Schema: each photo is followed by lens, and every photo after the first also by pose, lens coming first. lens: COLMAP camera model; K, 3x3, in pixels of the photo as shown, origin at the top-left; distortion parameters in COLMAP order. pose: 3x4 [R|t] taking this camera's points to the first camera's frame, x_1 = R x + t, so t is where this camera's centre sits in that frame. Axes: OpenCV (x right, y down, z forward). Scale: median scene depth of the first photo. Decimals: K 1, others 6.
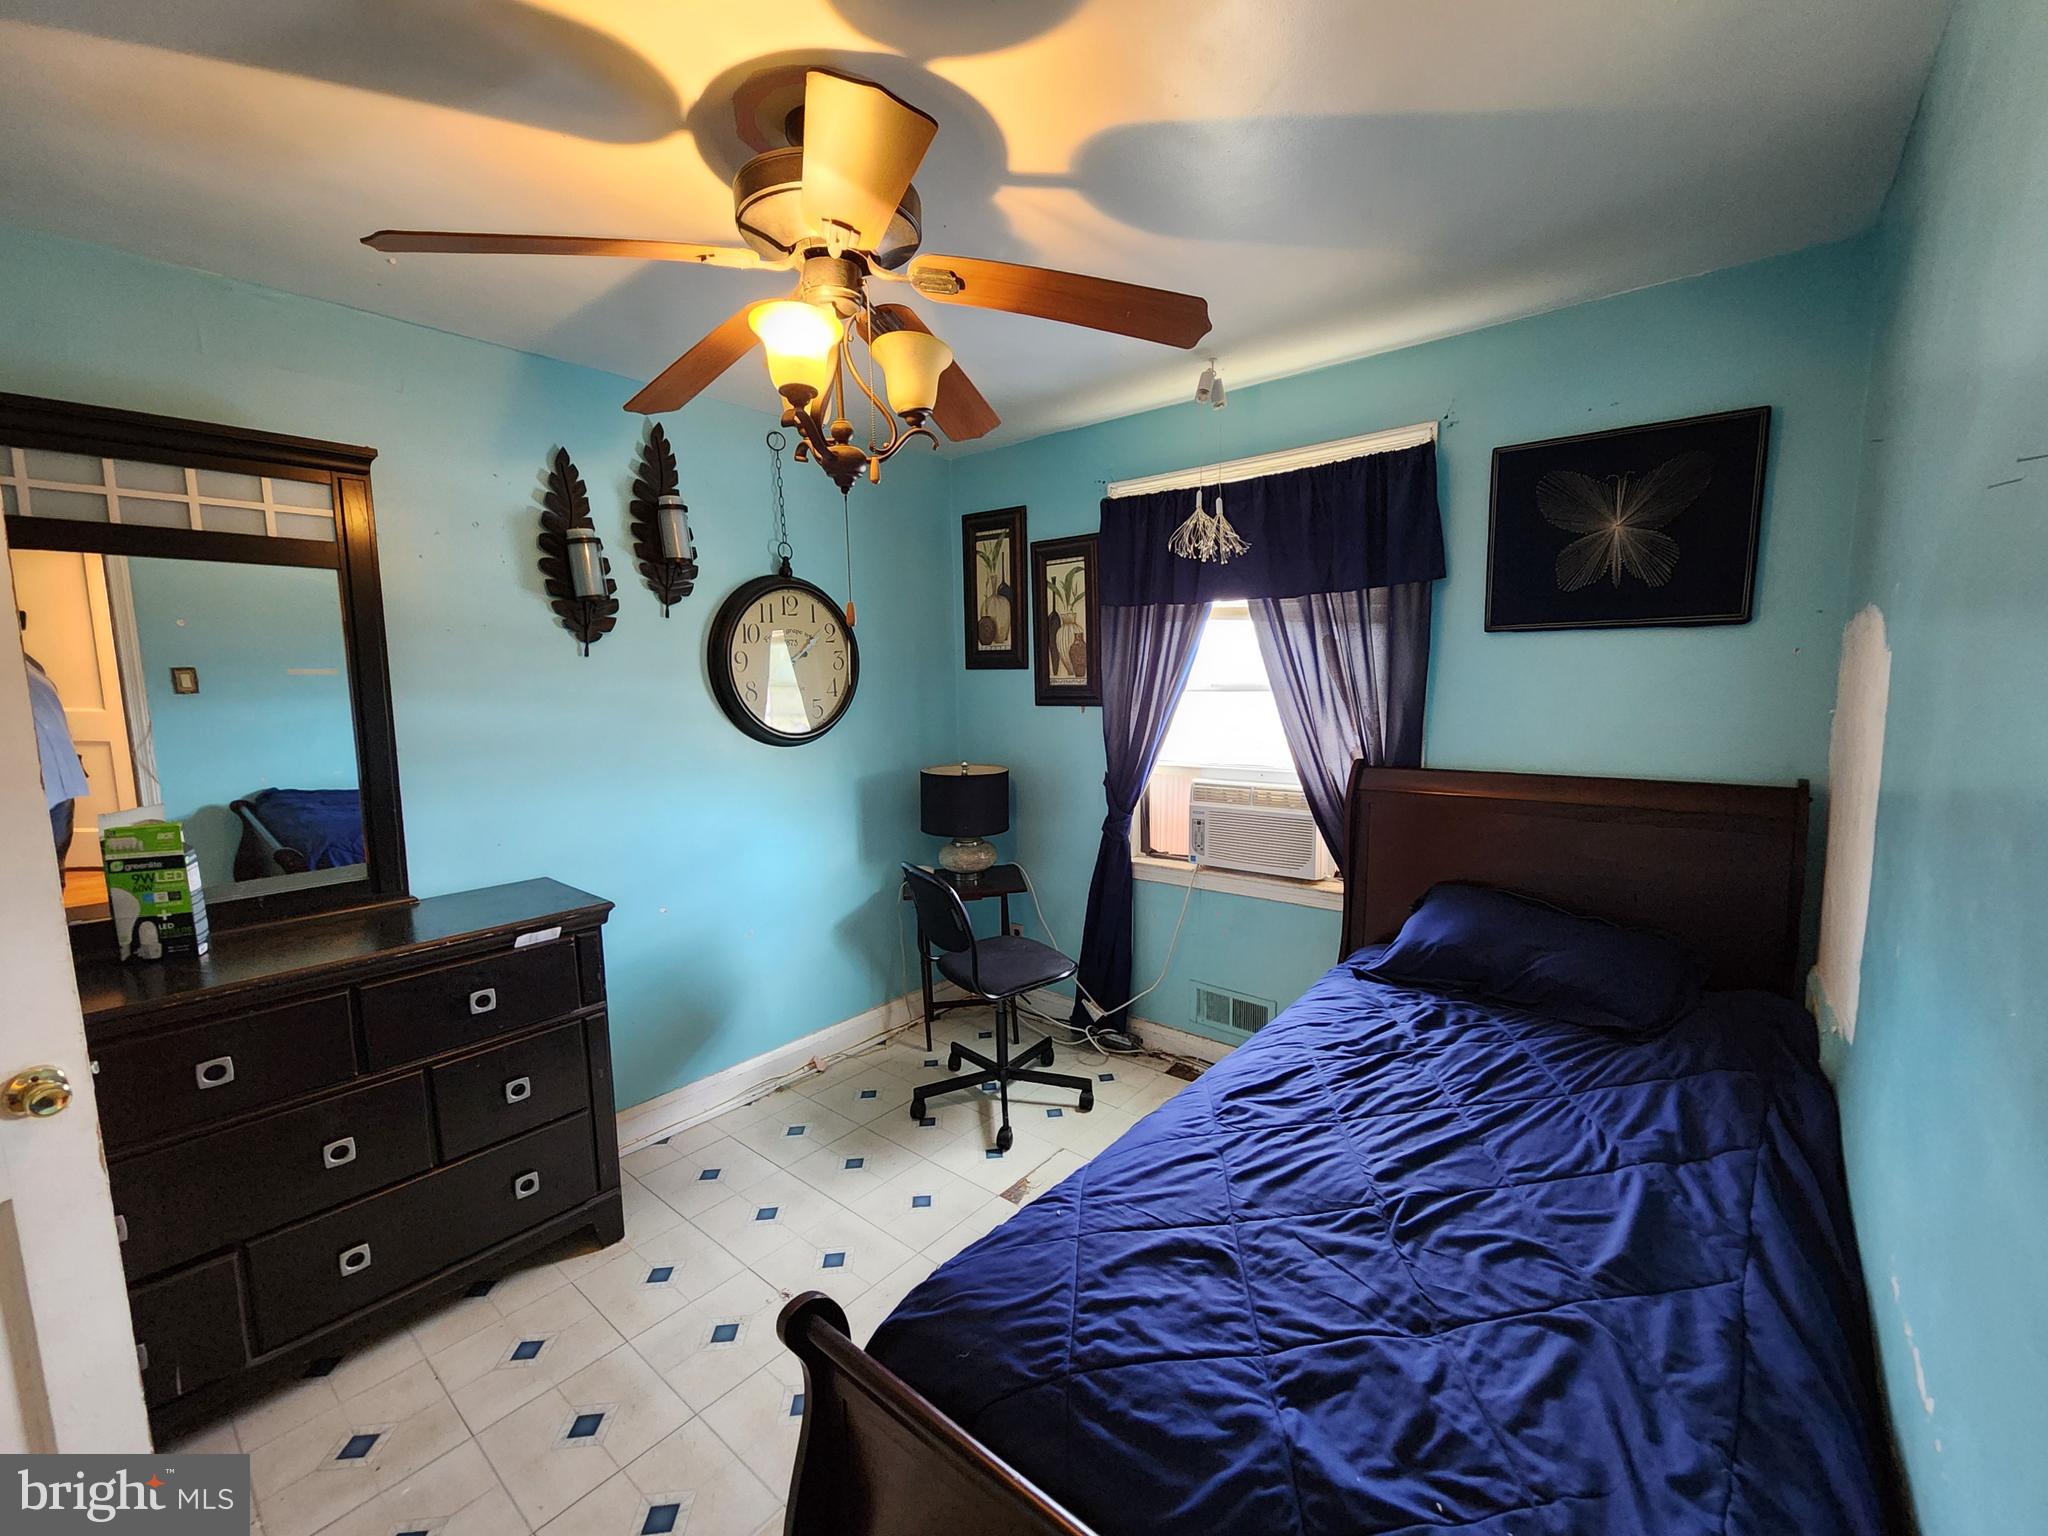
lens RADIAL K [[834.3, 0, 1036.0], [0, 834.3, 770.0], [0, 0, 1]] dist [0.000015, 0.000916]
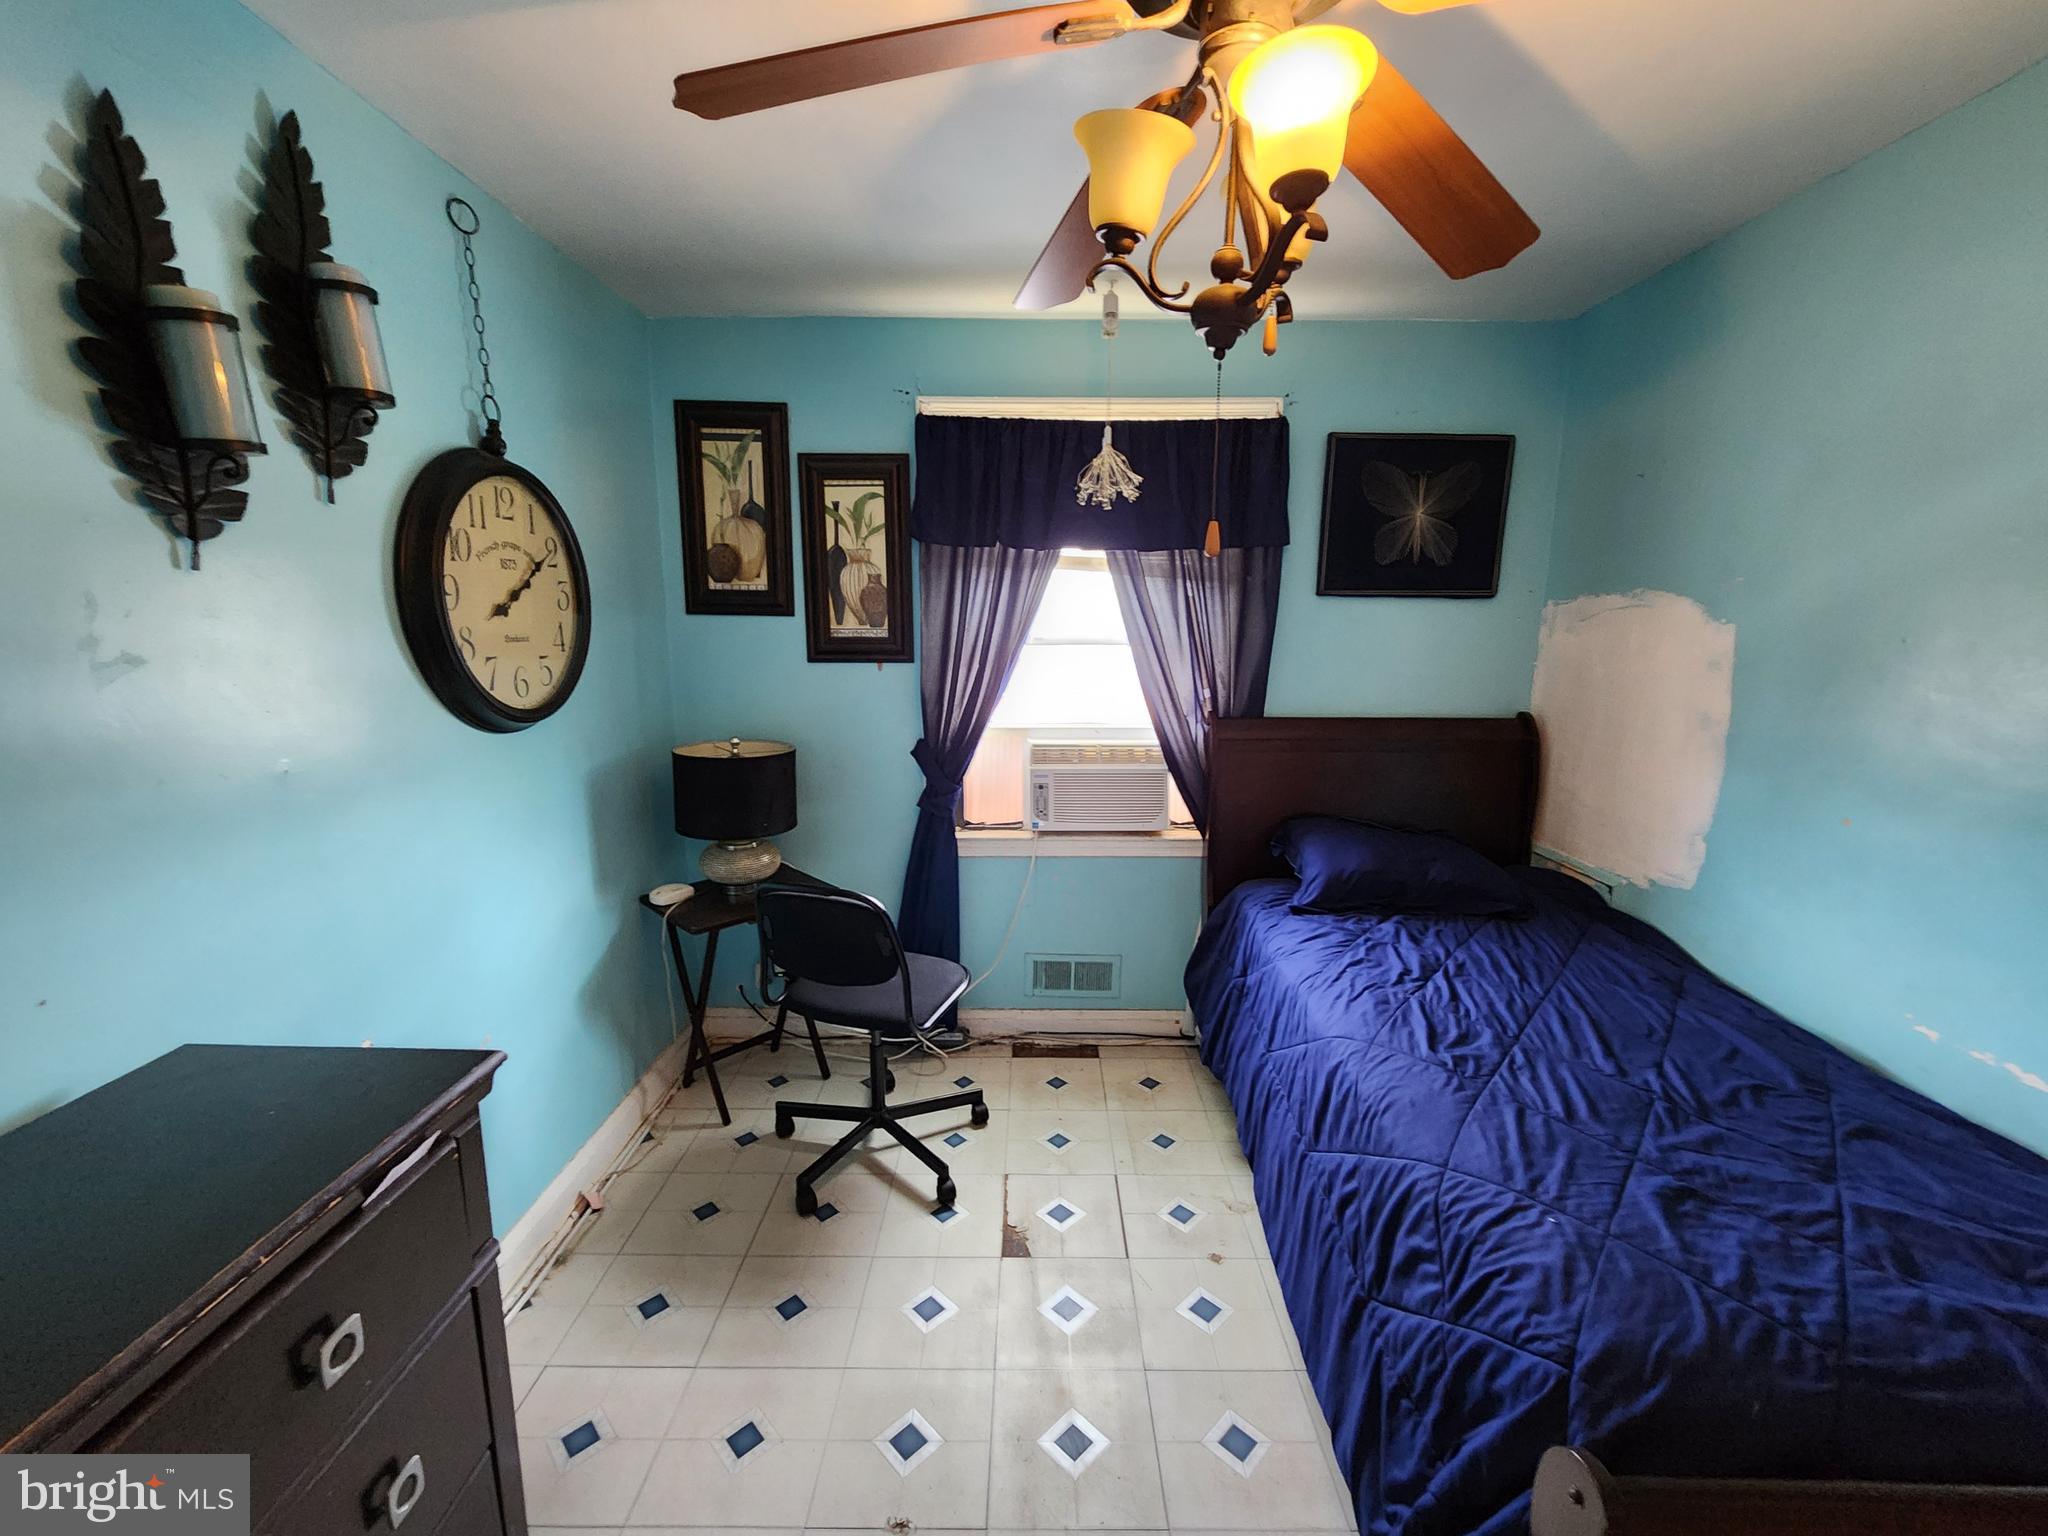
lens RADIAL K [[835.0, 0, 1052.4], [0, 835.0, 769.2], [0, 0, 1]] dist [0.000370, -0.003778]
pose [[0.775662, -0.088749, 0.624878, -0.379234], [0.053224, 0.995735, 0.075352, -0.026634], [-0.628900, -0.025189, 0.777078, 0.263347]]
